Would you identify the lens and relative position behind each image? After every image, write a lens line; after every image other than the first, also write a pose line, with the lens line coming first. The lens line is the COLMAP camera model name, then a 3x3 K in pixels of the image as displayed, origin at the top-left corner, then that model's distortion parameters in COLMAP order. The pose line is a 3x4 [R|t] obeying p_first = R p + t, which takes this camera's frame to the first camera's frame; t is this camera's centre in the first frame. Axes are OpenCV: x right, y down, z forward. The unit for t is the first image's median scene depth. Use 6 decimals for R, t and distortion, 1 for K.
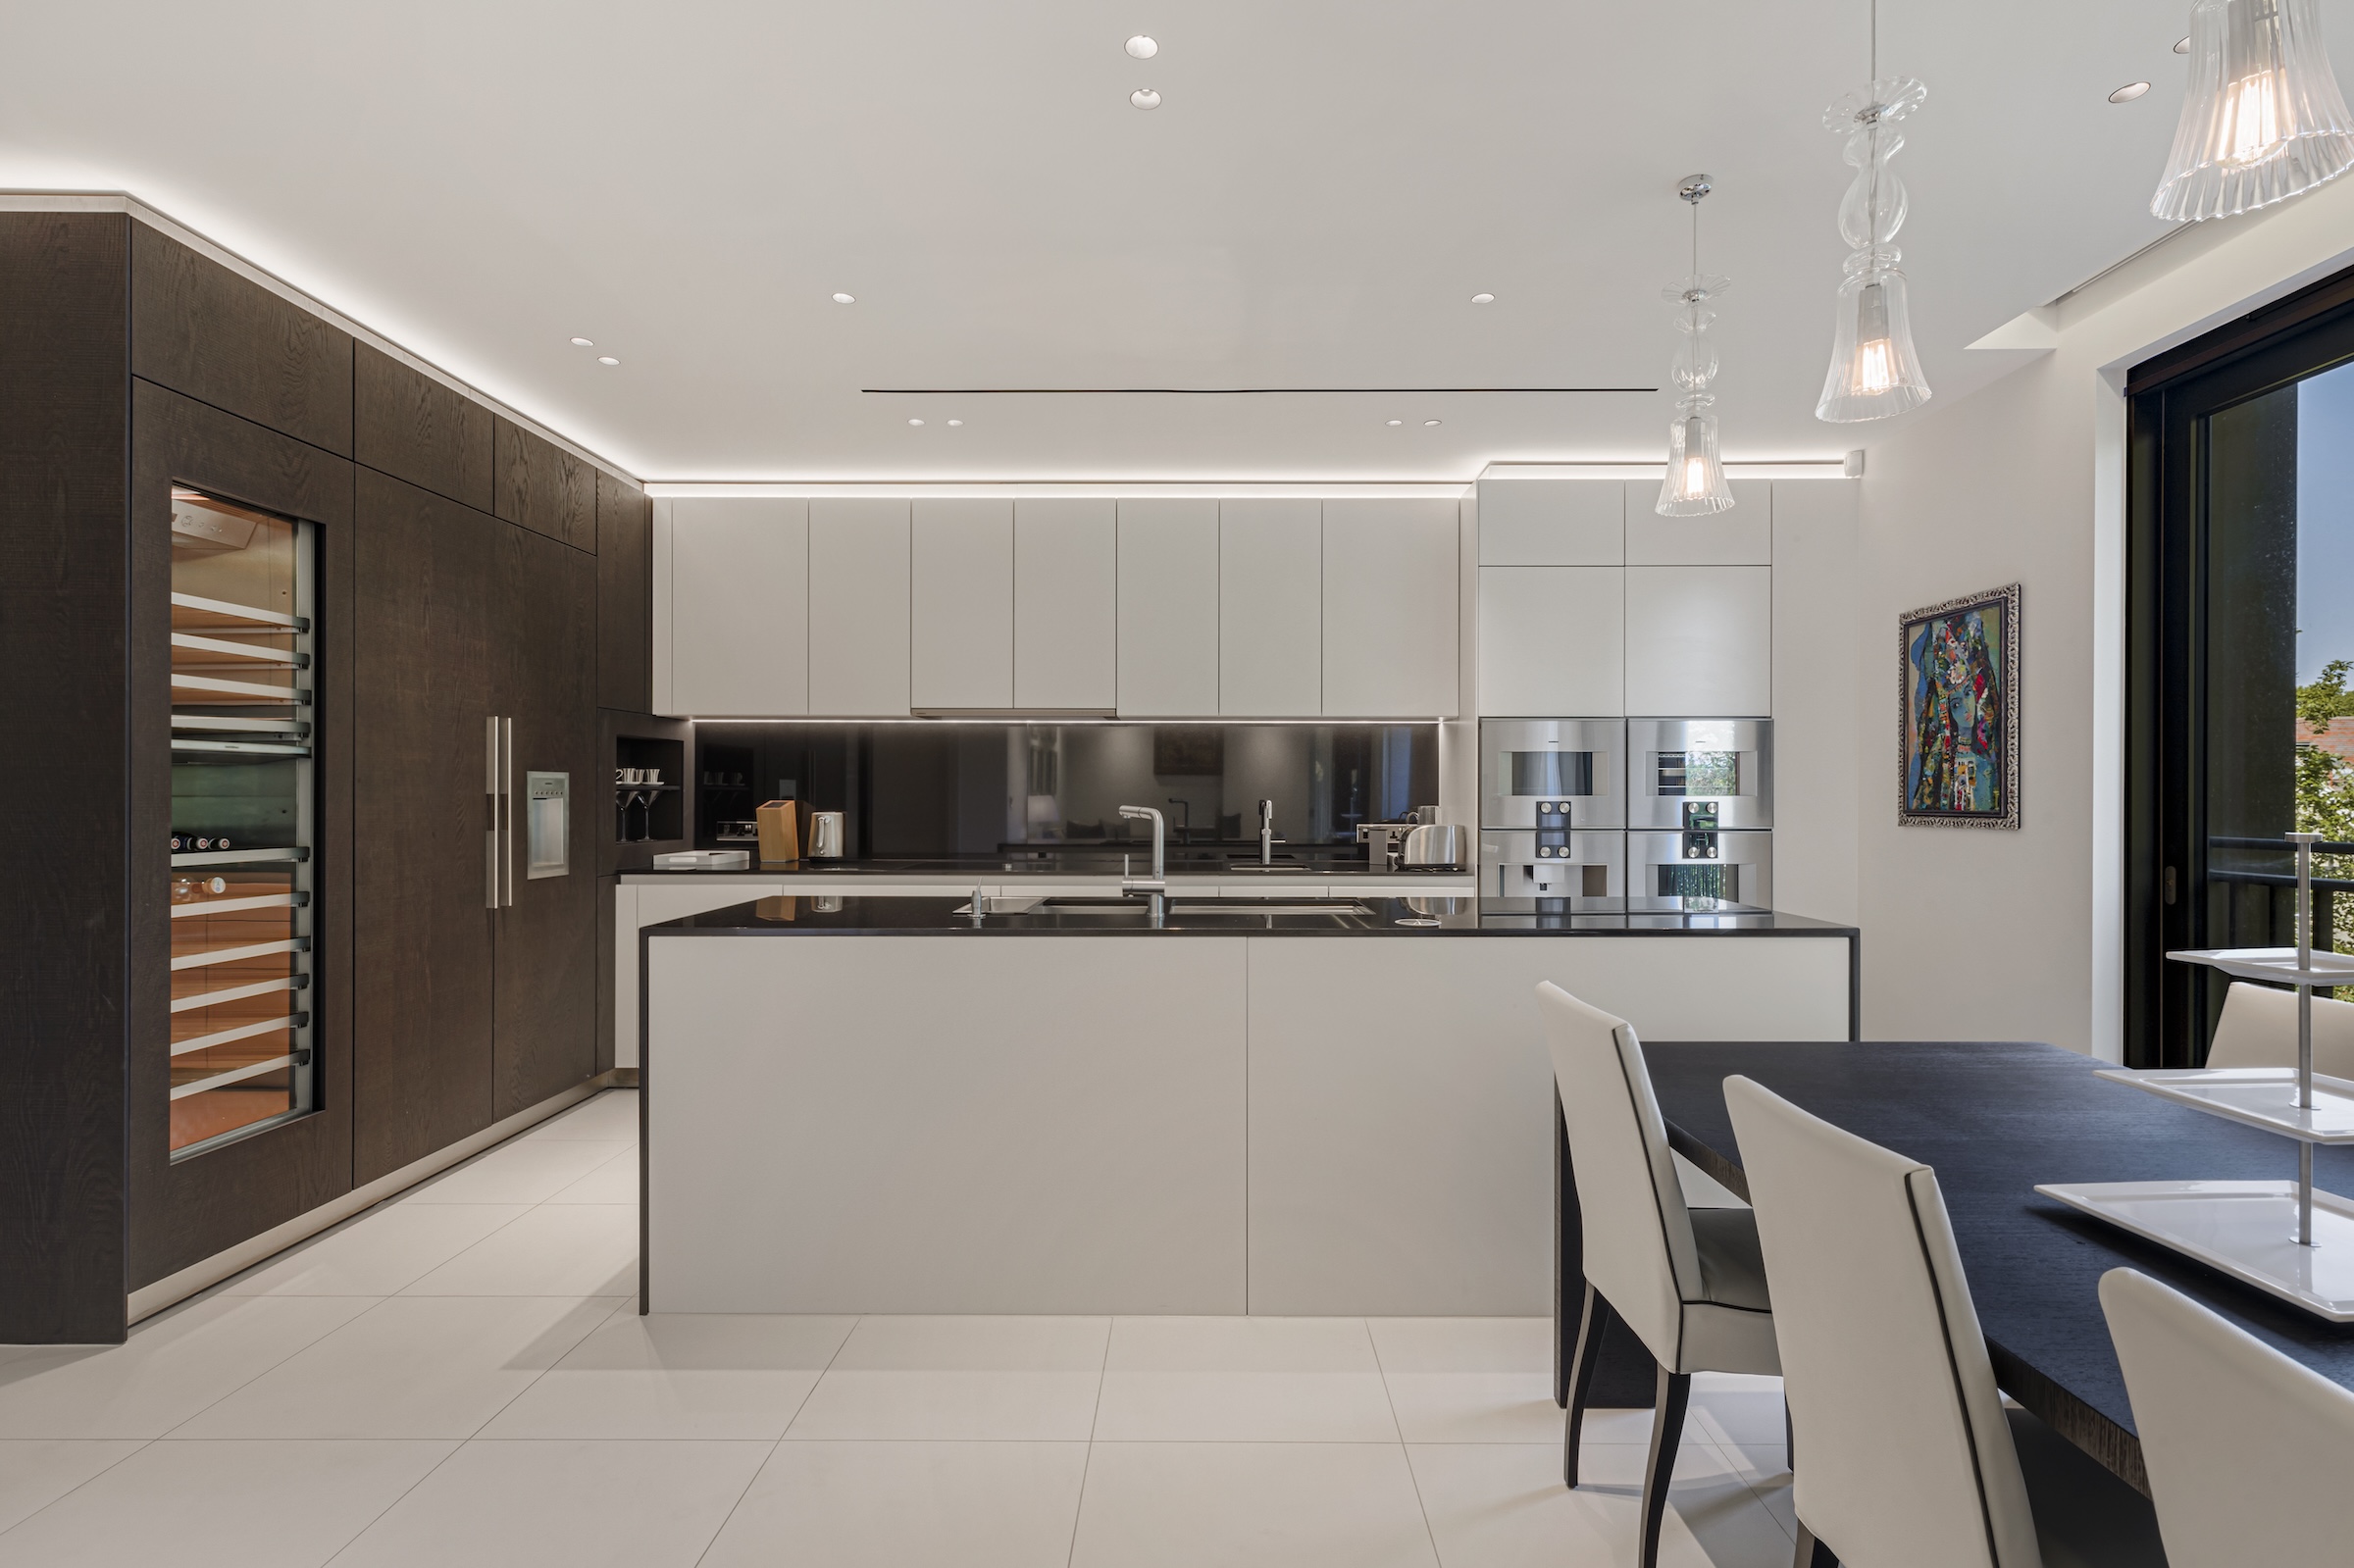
lens RADIAL K [[1099.4, 0, 1202.3], [0, 1099.4, 793.7], [0, 0, 1]] dist [0.000837, 0.000051]
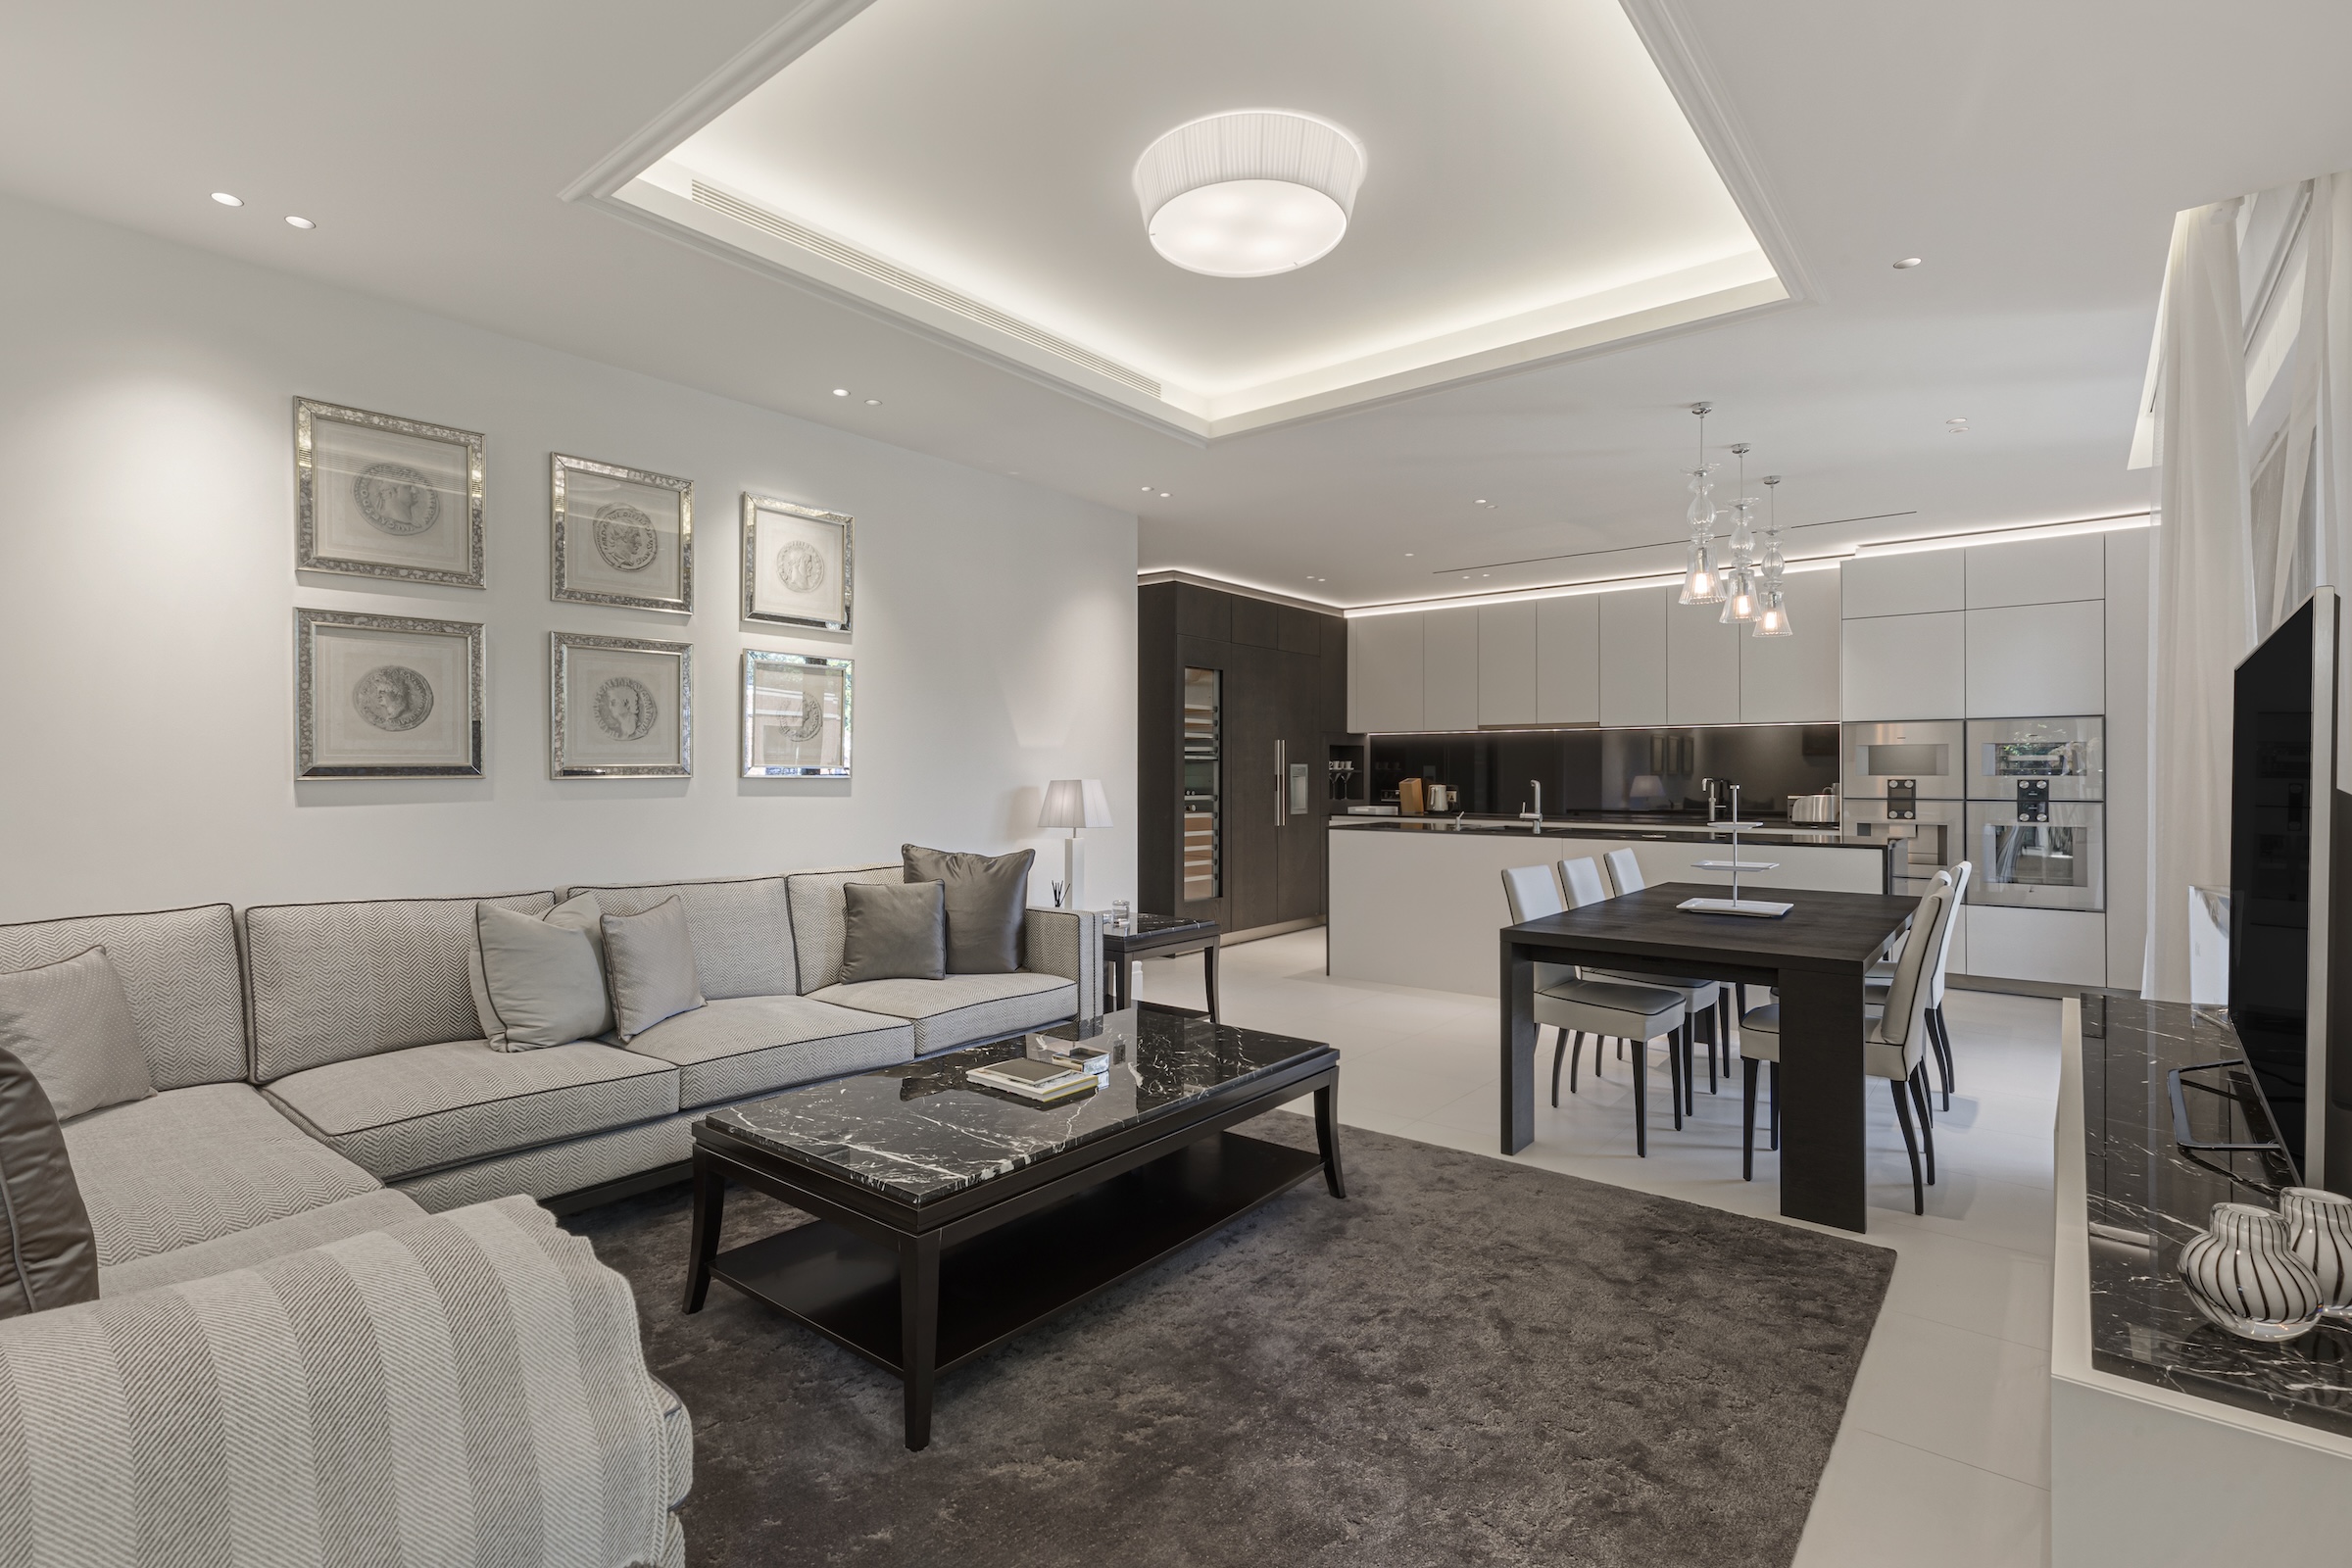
lens RADIAL K [[1096.1, 0, 1176.0], [0, 1096.1, 784.0], [0, 0, 1]] dist [0.000437, 0.000027]
pose [[0.790458, 0.004999, -0.612496, 0.446956], [0.000217, 0.999964, 0.008441, 0.000497], [0.612517, -0.006805, 0.790428, -0.712074]]
